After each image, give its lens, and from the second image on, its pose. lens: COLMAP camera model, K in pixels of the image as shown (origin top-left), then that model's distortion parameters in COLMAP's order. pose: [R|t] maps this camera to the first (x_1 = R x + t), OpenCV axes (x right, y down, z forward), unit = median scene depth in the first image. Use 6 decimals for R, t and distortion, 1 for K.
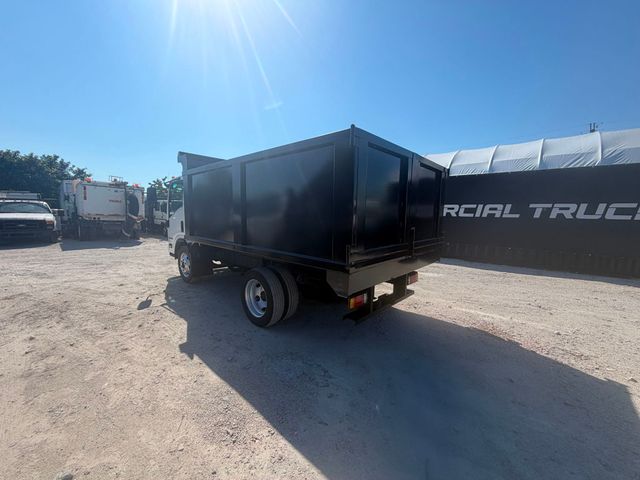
lens RADIAL K [[254.7, 0, 316.9], [0, 254.7, 241.1], [0, 0, 1]] dist [-0.000279, -0.000263]
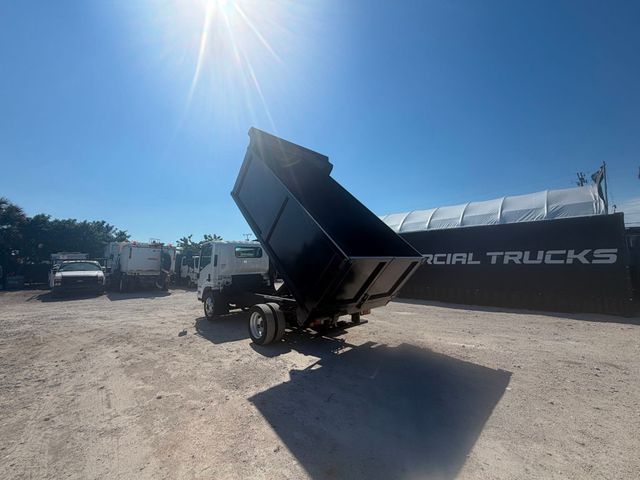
lens RADIAL K [[254.7, 0, 316.6], [0, 254.7, 242.5], [0, 0, 1]] dist [-0.000279, -0.000263]
pose [[0.997642, -0.033460, -0.059921, 0.102533], [0.021696, 0.982086, -0.187179, 0.017205], [0.065110, 0.185438, 0.980496, -0.253234]]
